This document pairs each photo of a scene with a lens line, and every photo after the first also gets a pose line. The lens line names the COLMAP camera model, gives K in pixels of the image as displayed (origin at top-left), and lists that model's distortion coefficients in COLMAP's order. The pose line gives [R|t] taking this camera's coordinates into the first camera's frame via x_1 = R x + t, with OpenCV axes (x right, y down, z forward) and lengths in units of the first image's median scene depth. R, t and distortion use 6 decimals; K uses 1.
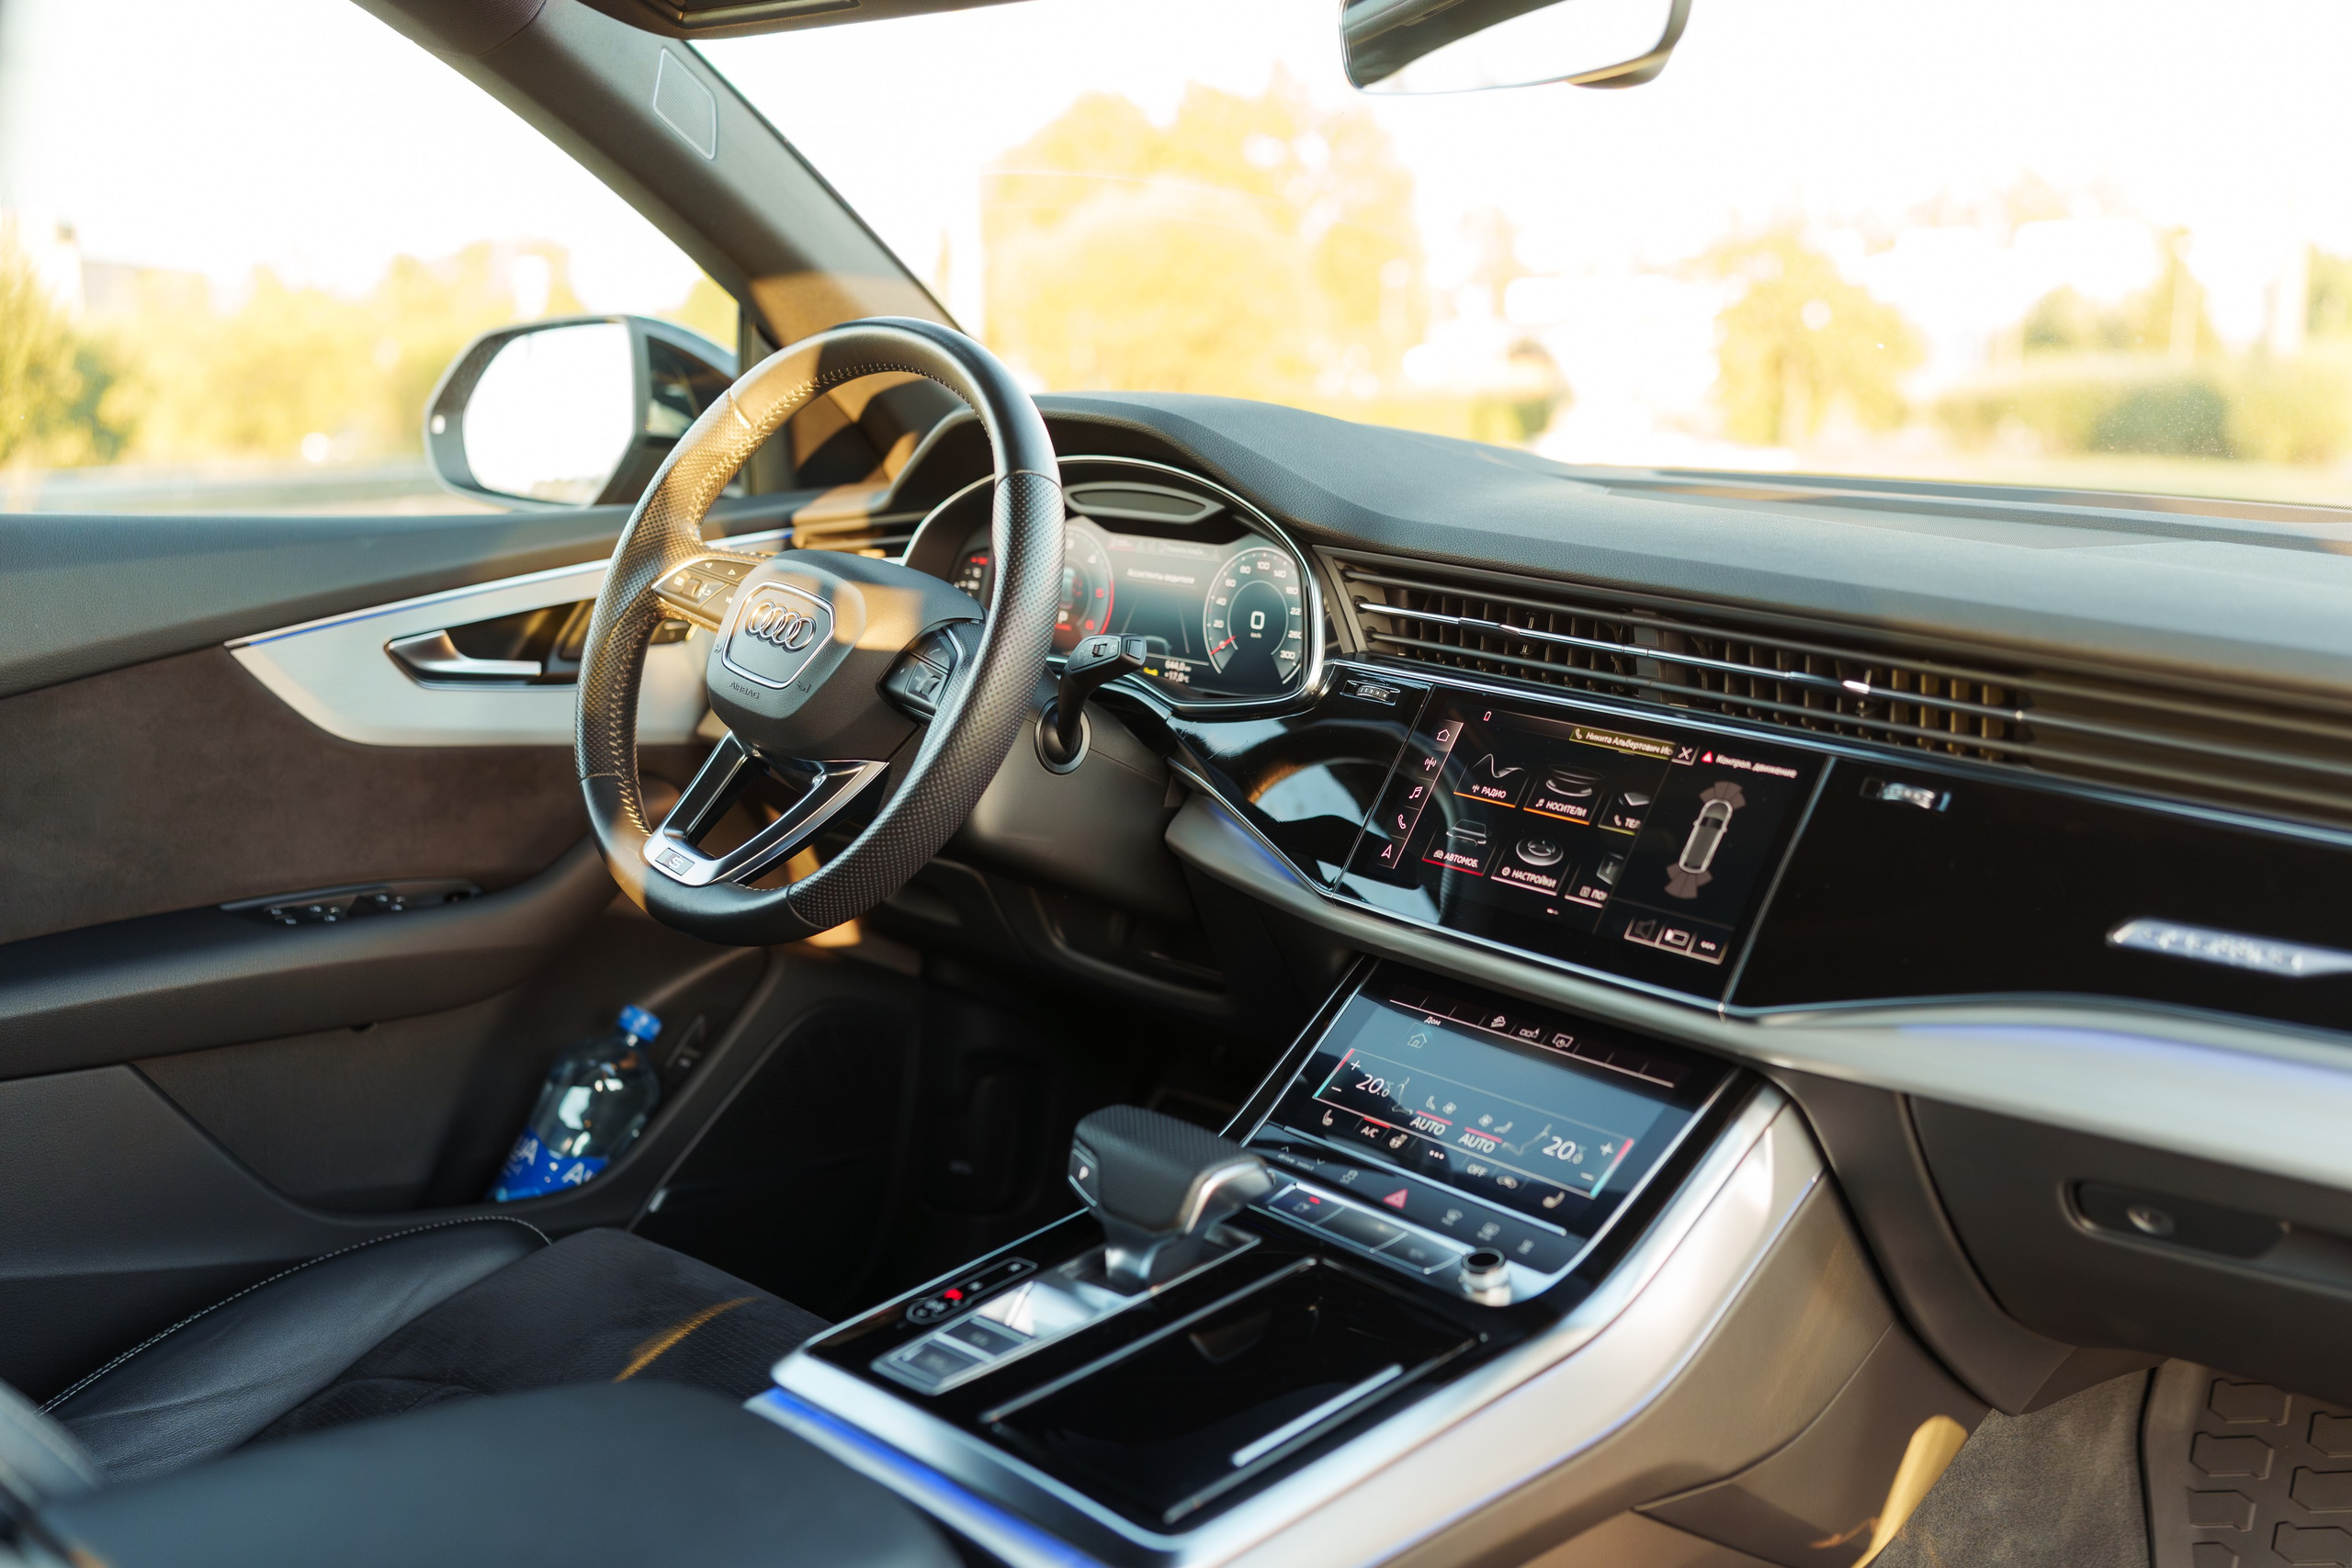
lens RADIAL K [[2210.7, 0, 1175.0], [0, 2210.7, 782.6], [0, 0, 1]] dist [0.047803, 0.000000]
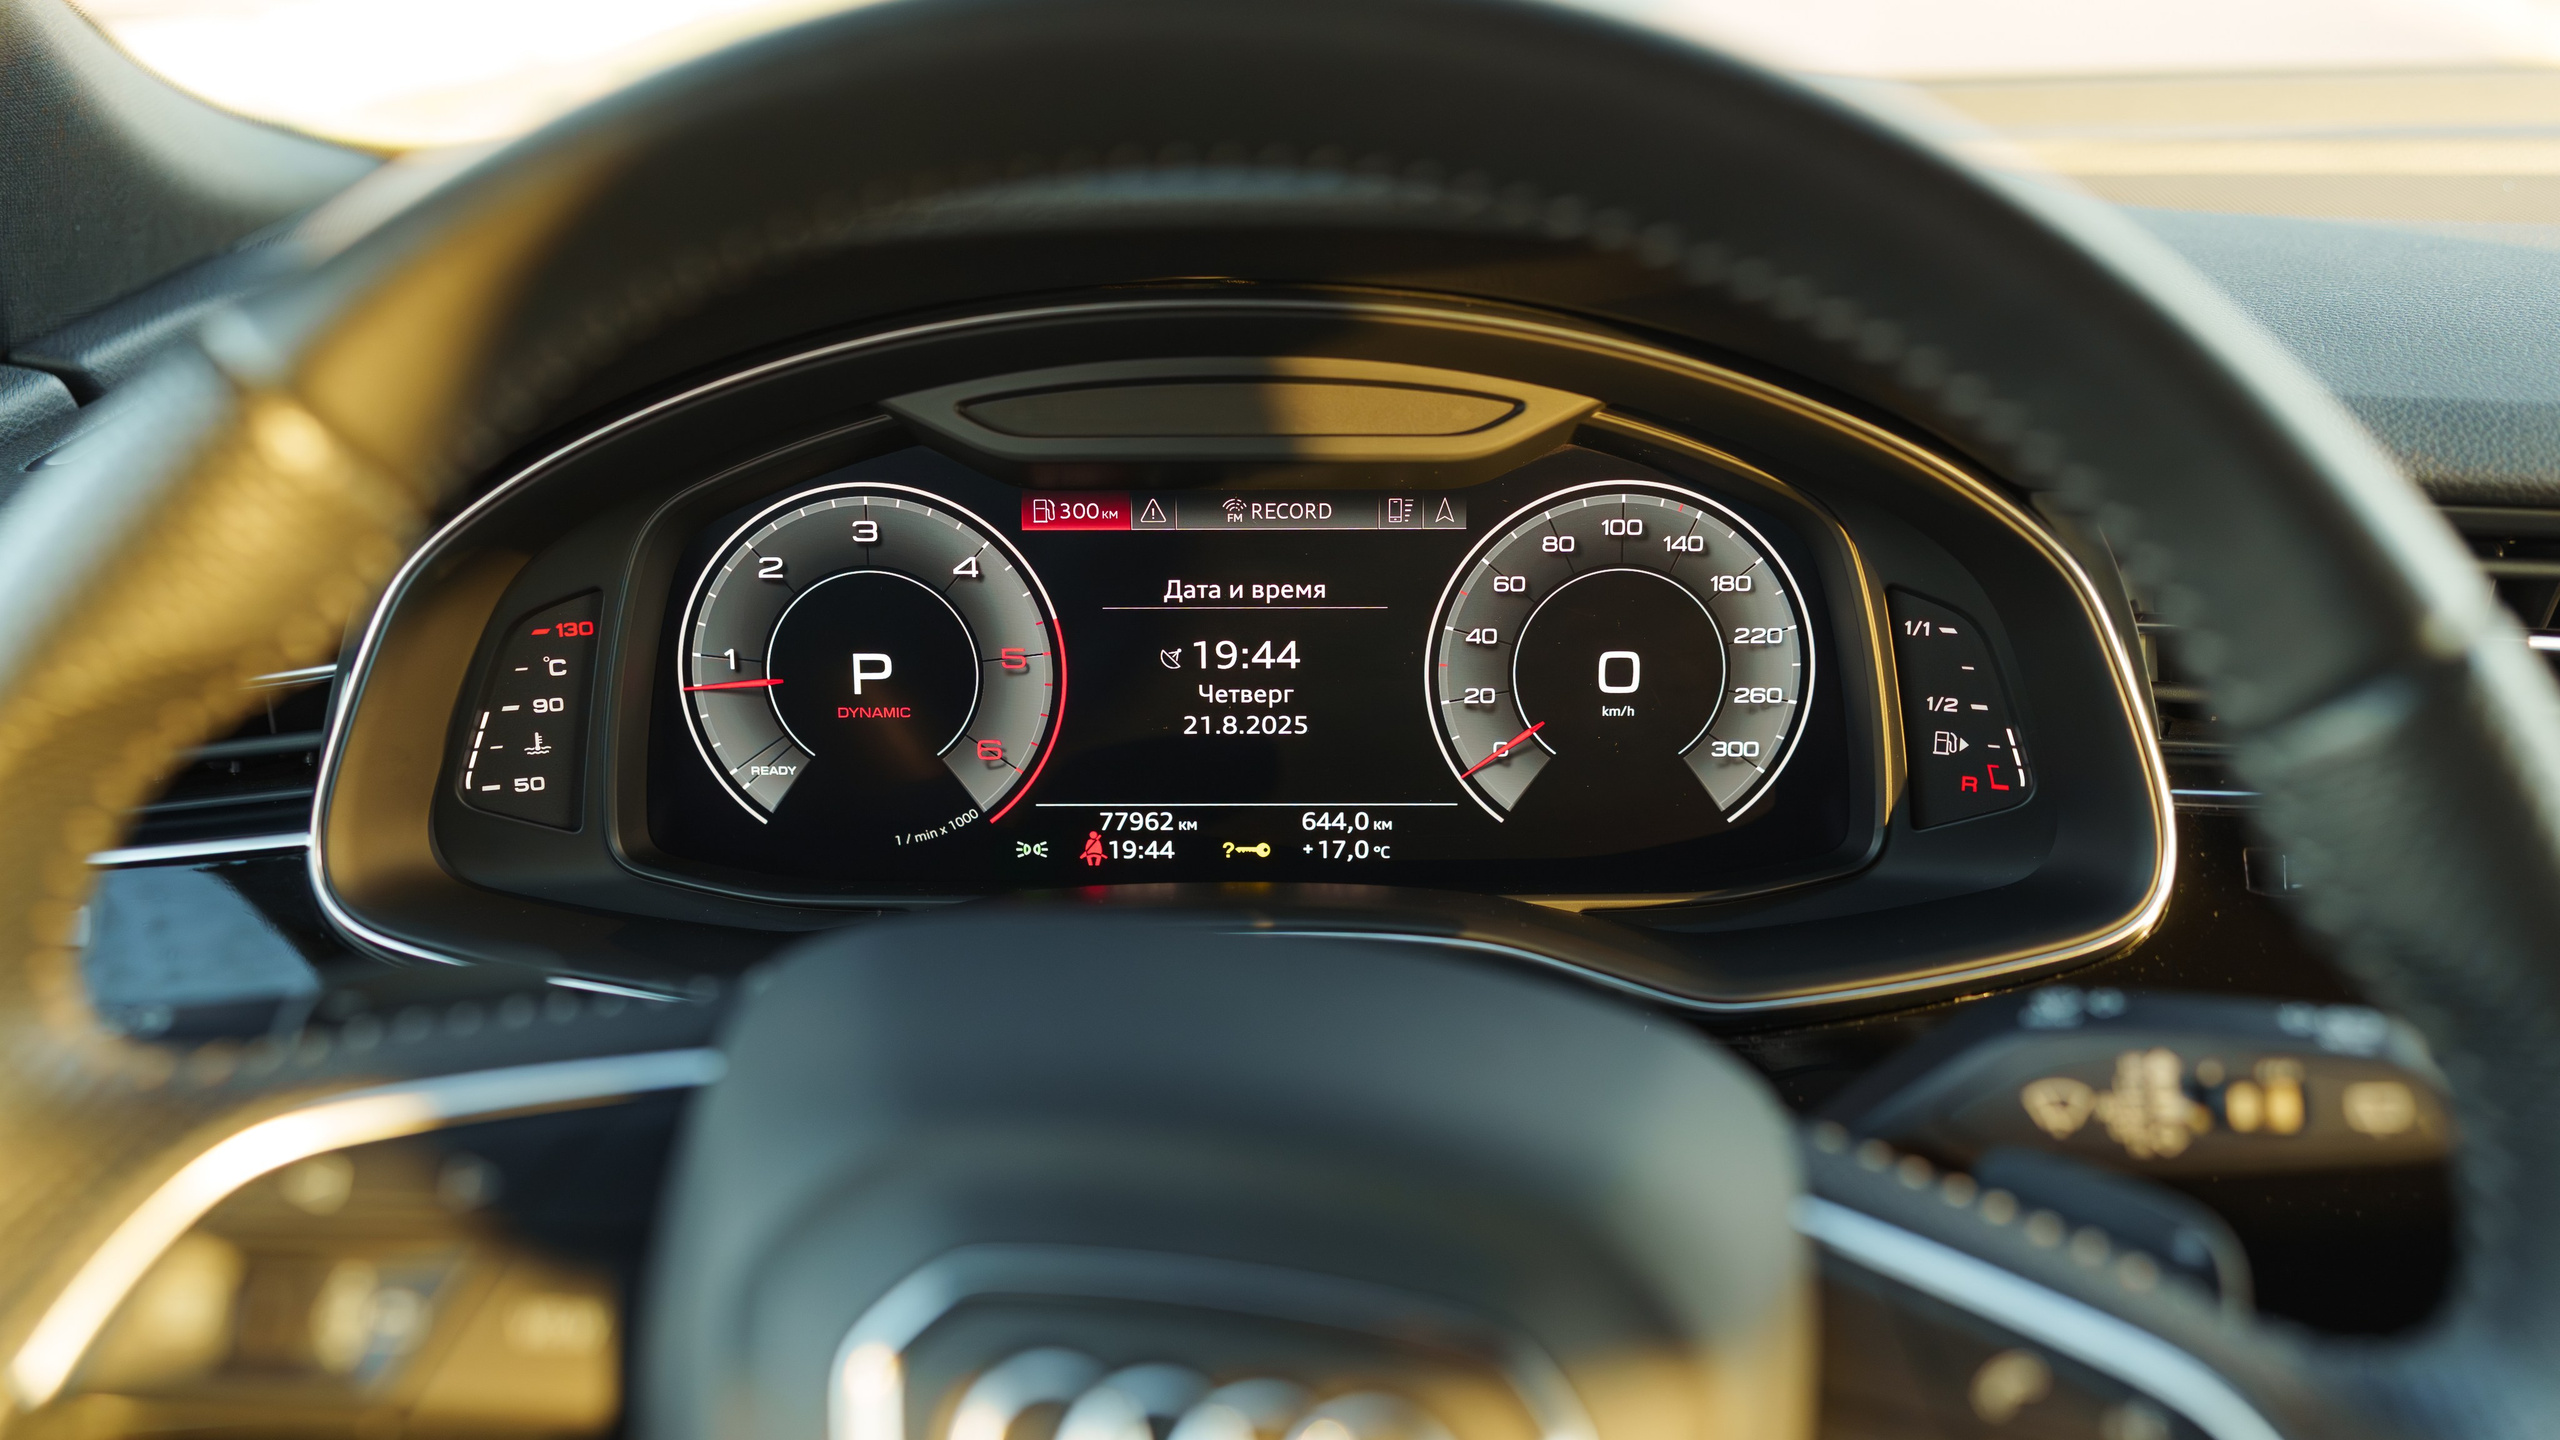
lens RADIAL K [[2619.5, 0, 1289.7], [0, 2619.5, 711.8], [0, 0, 1]] dist [0.124284, 0.000000]
pose [[0.732229, -0.270859, 0.624880, -0.284881], [0.158315, 0.960074, 0.230639, -0.179987], [-0.662402, -0.069953, 0.745875, 0.715261]]
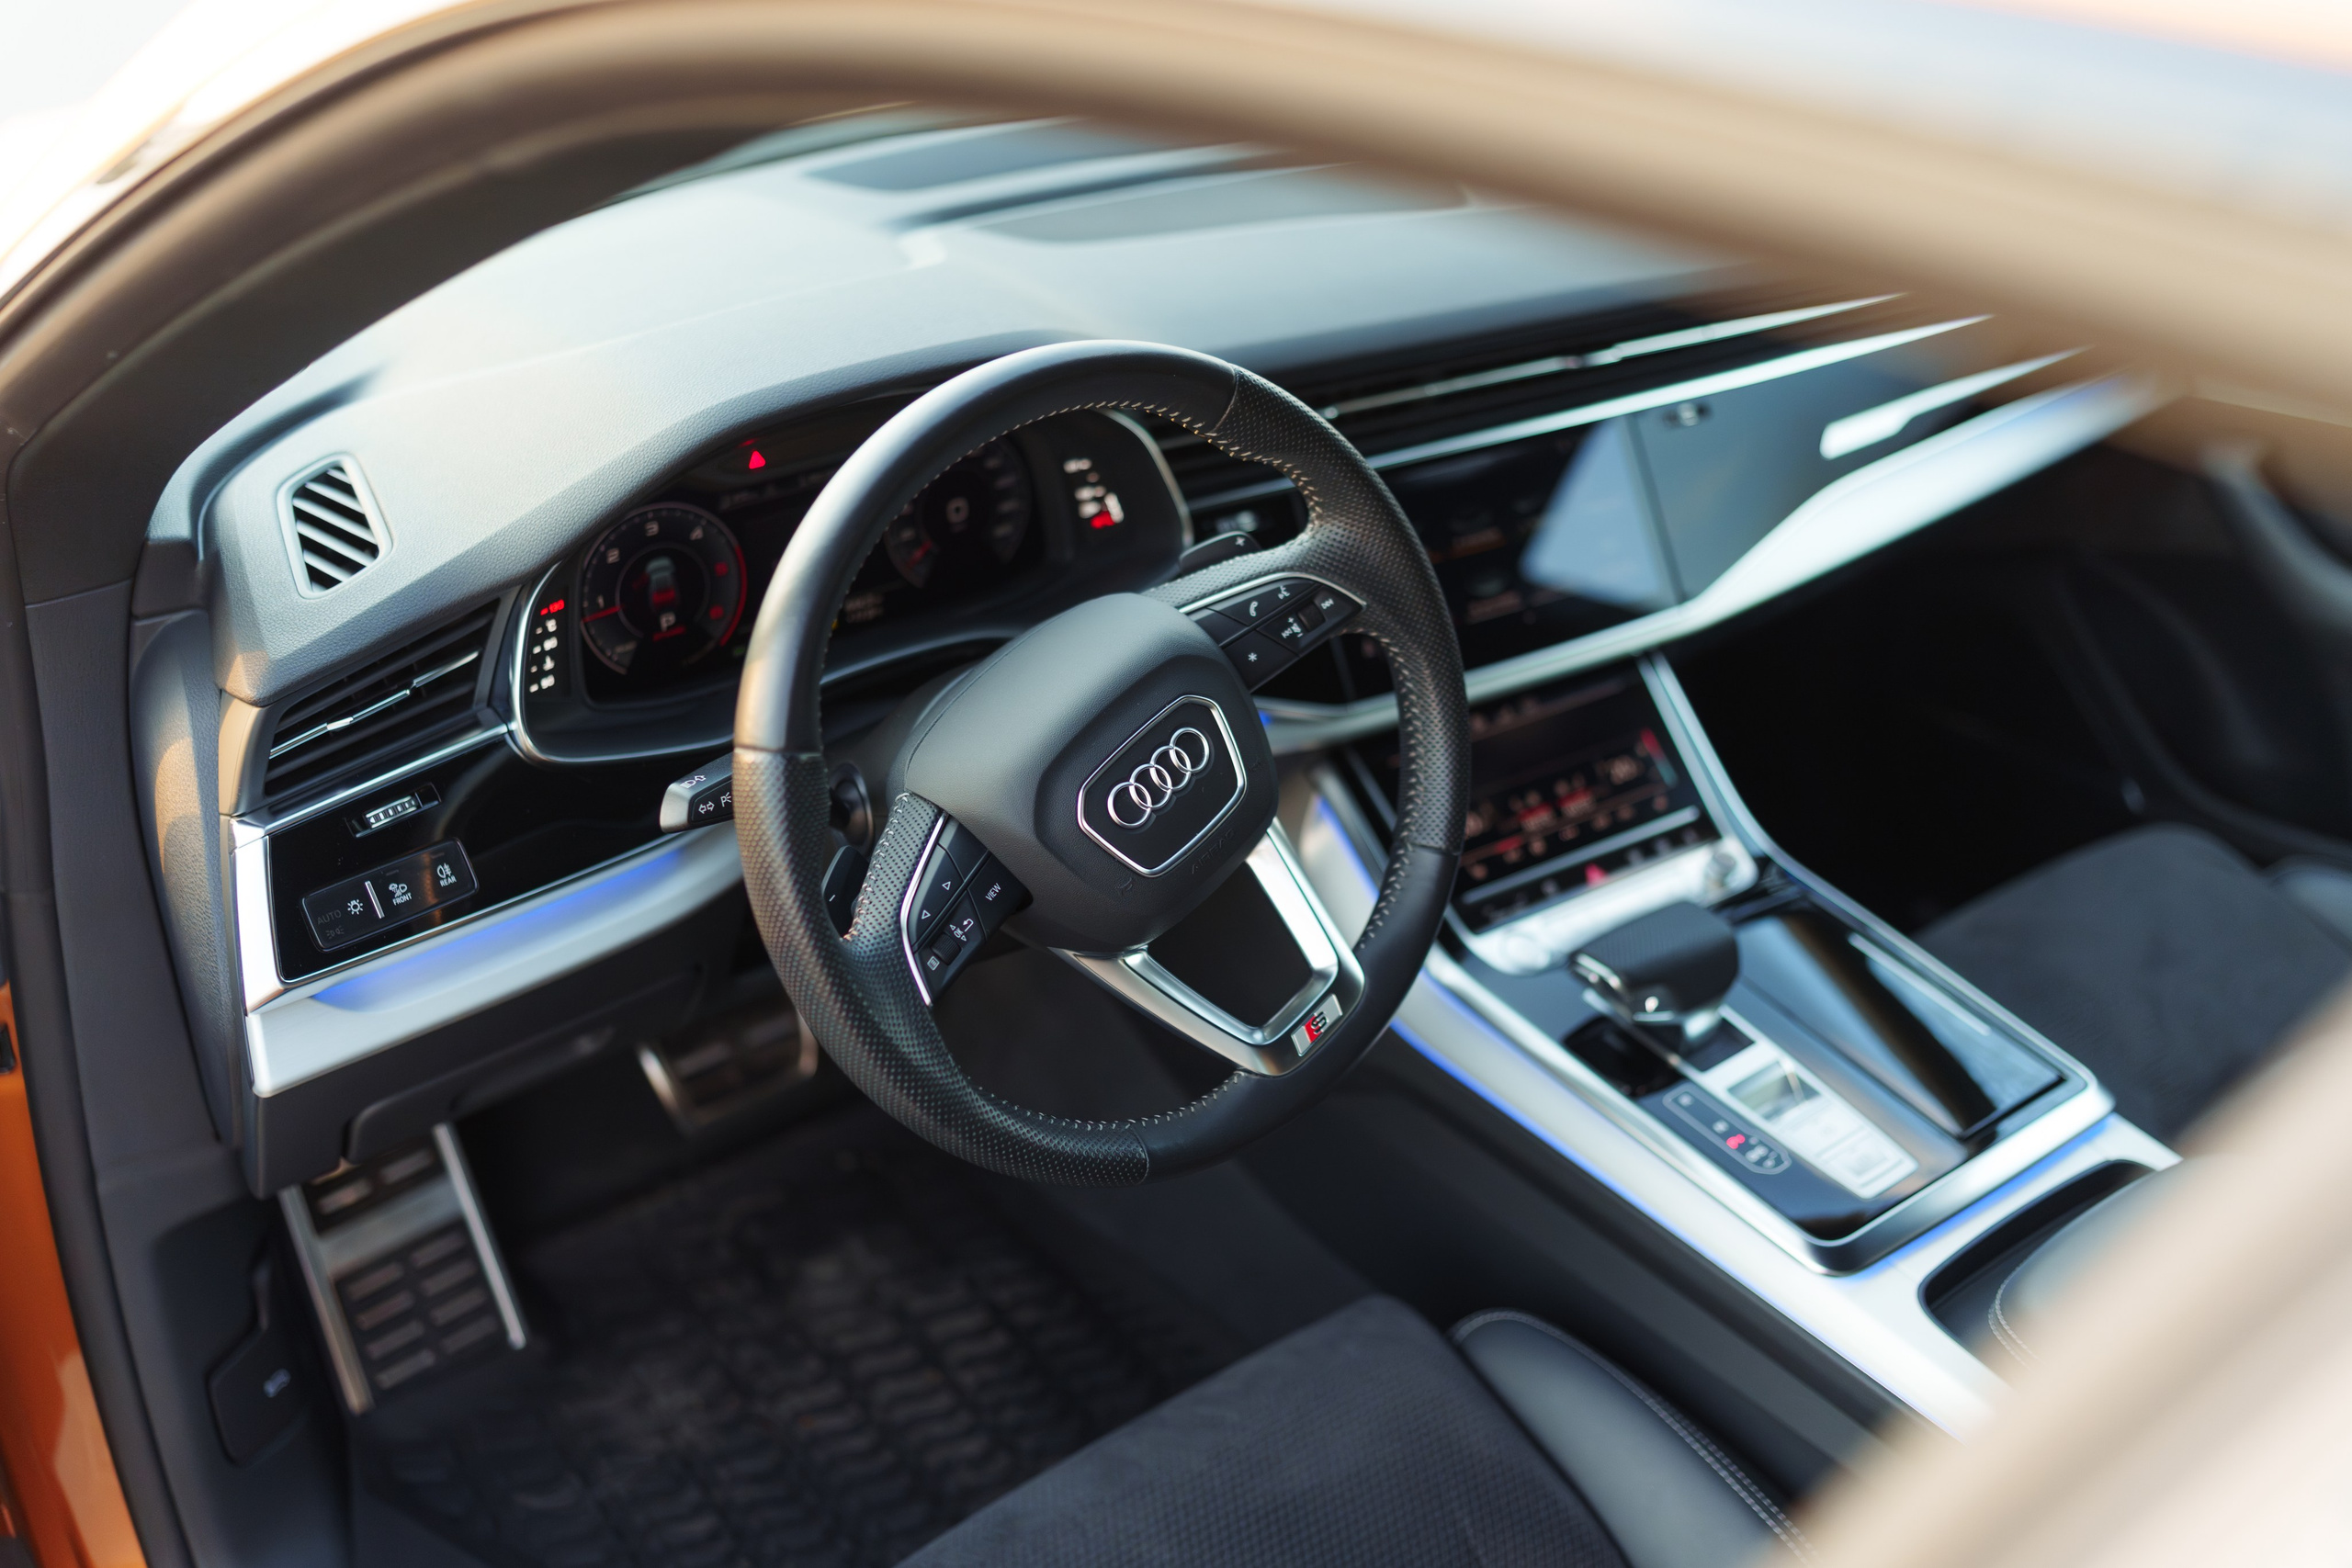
lens RADIAL K [[2210.7, 0, 1173.5], [0, 2210.7, 794.2], [0, 0, 1]] dist [0.047803, 0.000000]
pose [[0.172451, -0.540134, 0.823721, -0.736823], [0.180725, 0.839404, 0.512581, -0.416722], [-0.968297, 0.060472, 0.242371, 0.721546]]
